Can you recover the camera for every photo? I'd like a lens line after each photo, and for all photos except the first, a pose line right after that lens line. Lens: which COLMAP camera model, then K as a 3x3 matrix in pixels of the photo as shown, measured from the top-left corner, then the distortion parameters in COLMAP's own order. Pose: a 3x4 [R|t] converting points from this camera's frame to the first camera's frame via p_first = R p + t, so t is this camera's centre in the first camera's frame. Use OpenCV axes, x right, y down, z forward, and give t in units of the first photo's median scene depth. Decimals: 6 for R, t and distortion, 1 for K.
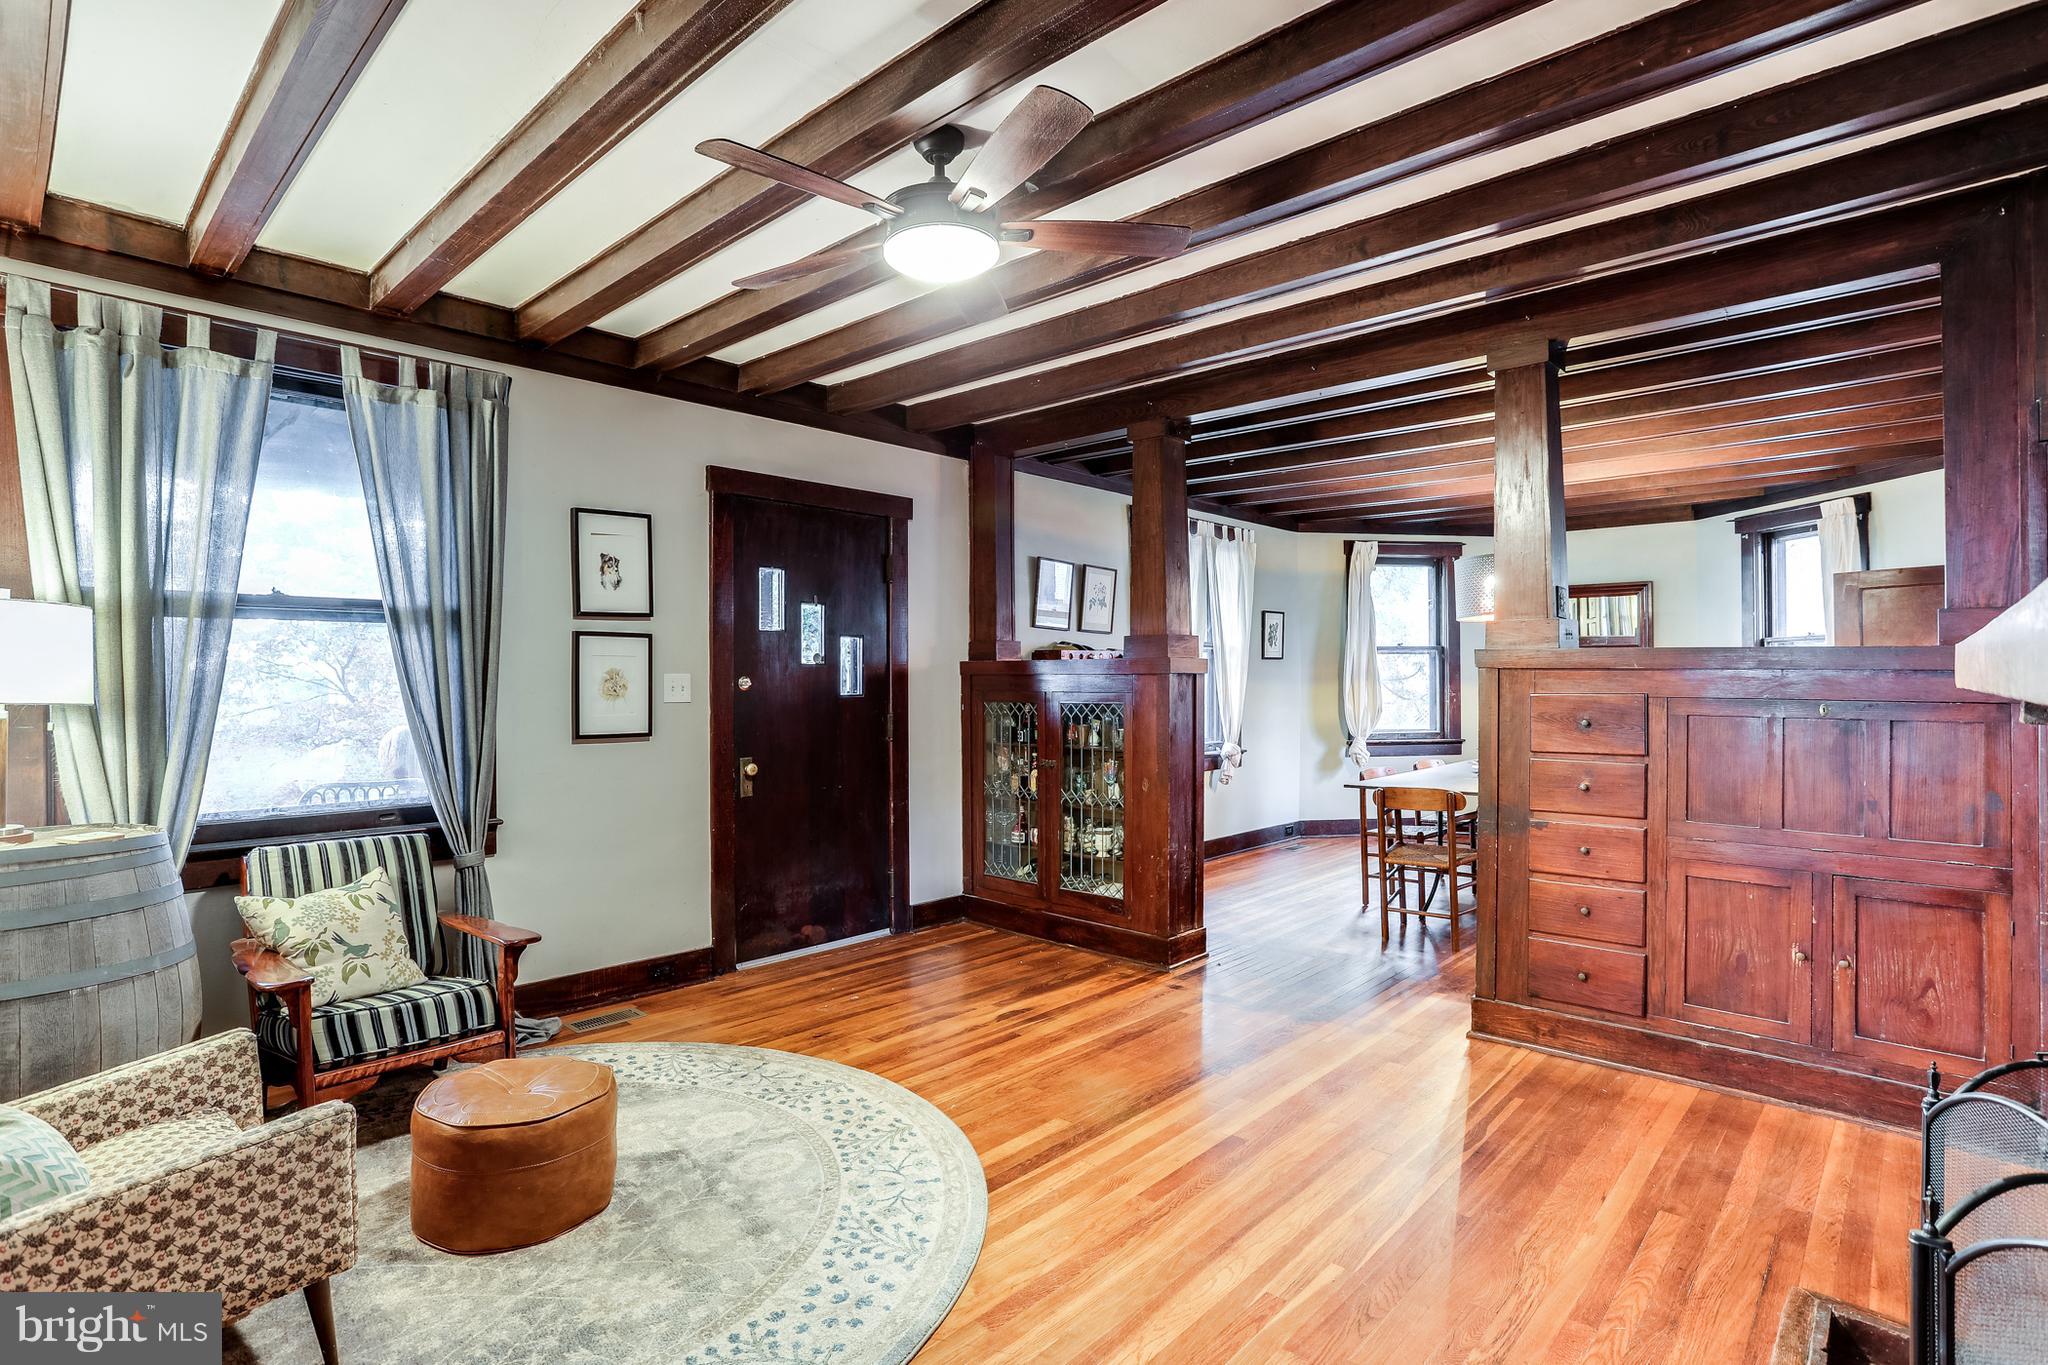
lens RADIAL K [[1029.5, 0, 1012.2], [0, 1029.5, 668.0], [0, 0, 1]] dist [-0.047950, 0.020958]
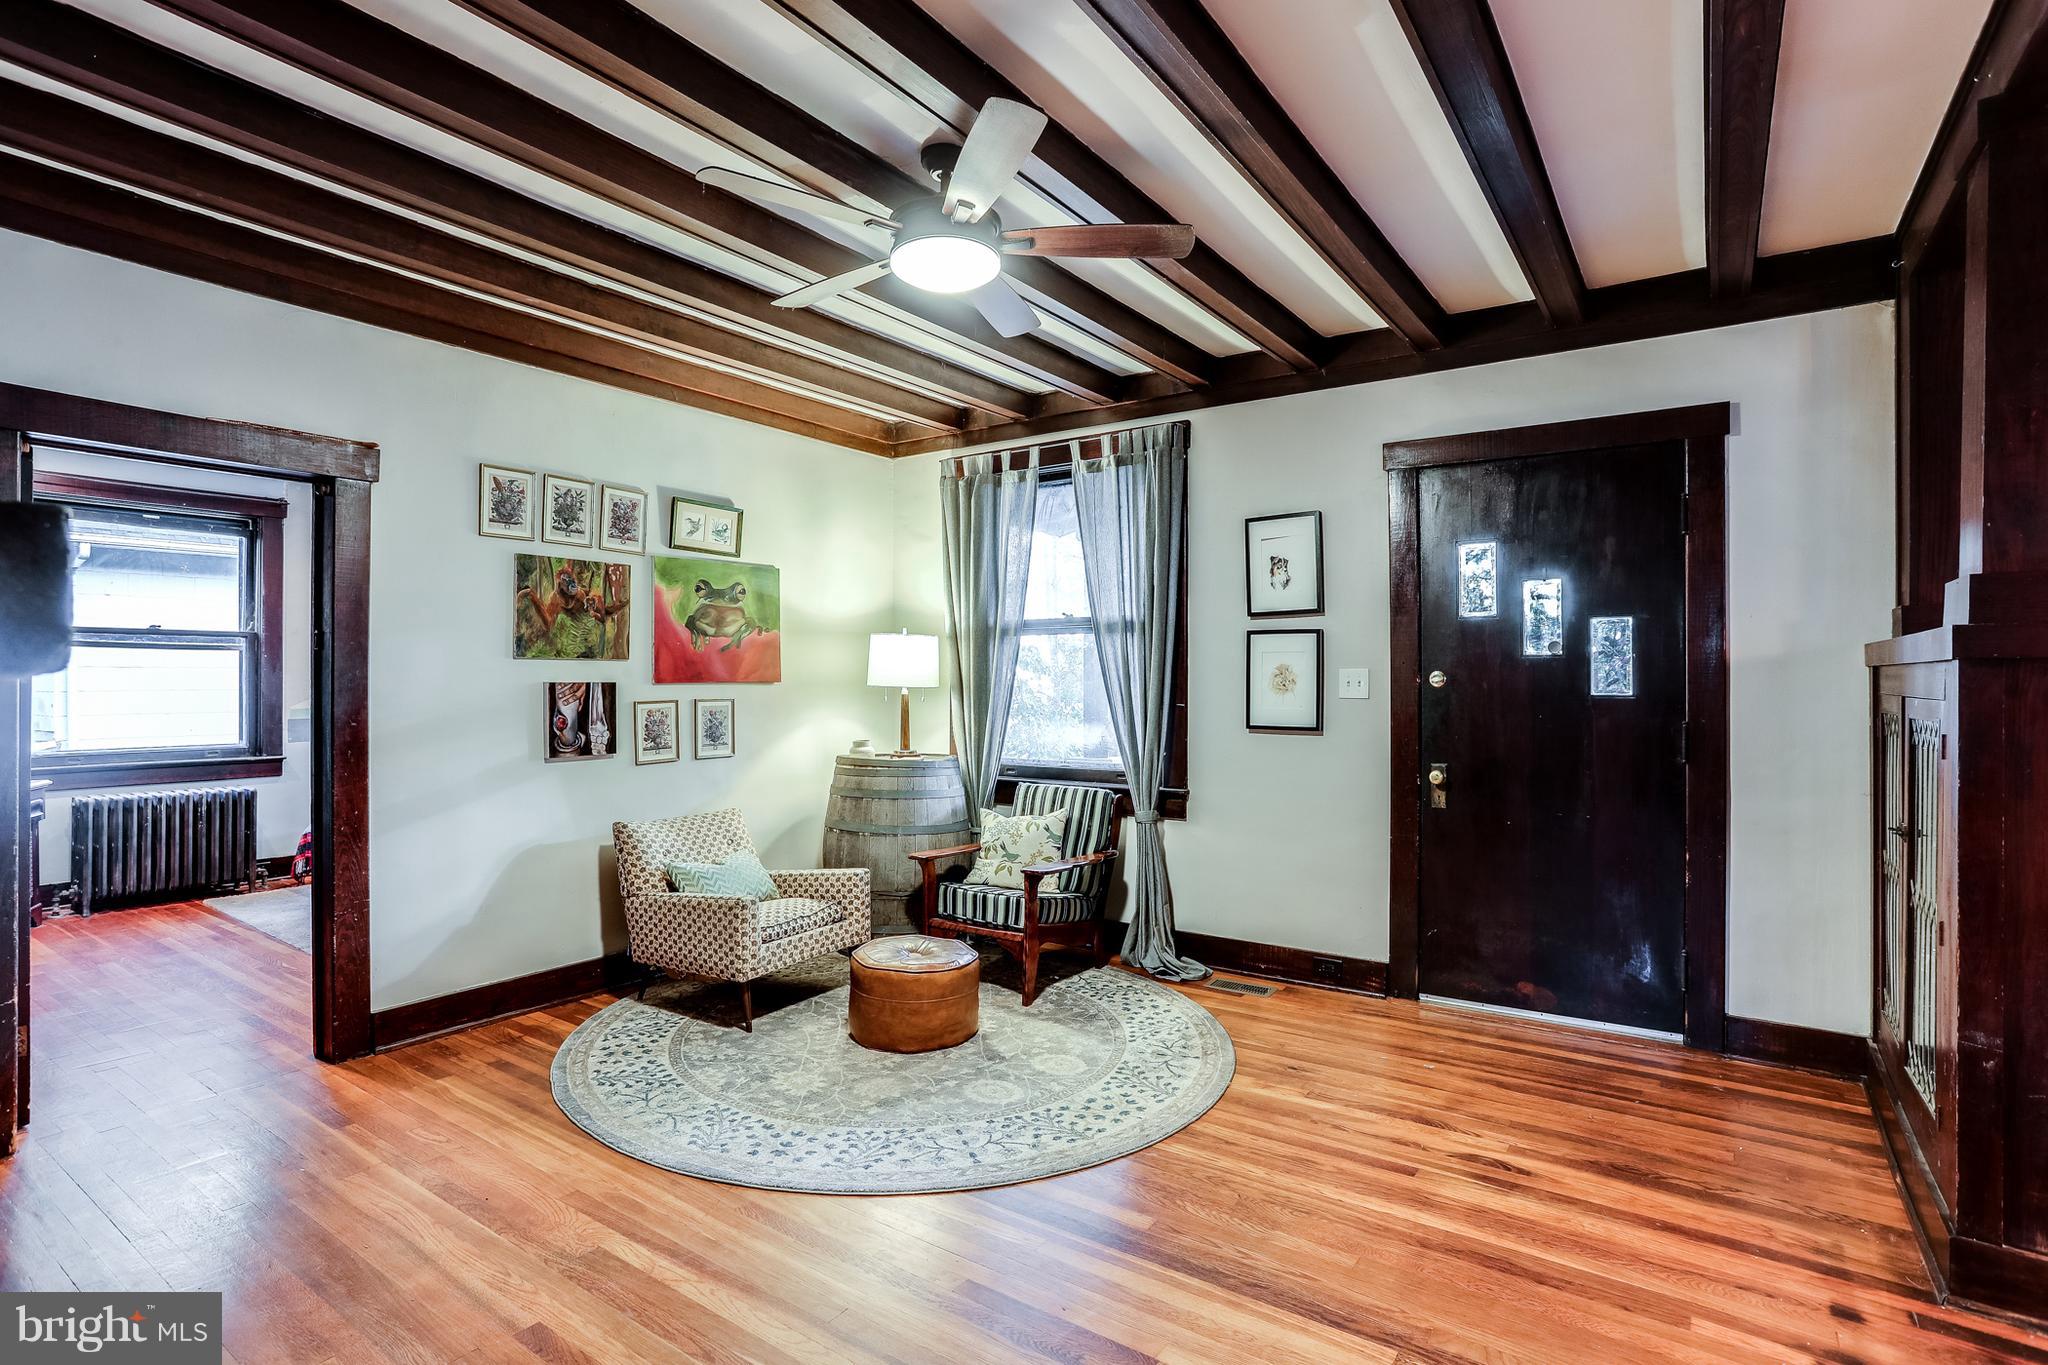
lens RADIAL K [[1029.5, 0, 1039.0], [0, 1029.5, 678.9], [0, 0, 1]] dist [-0.047950, 0.020958]
pose [[0.133029, 0.002962, -0.991108, 0.591612], [0.010979, 0.999930, 0.004462, 0.007987], [0.991051, -0.011475, 0.132987, 0.579547]]
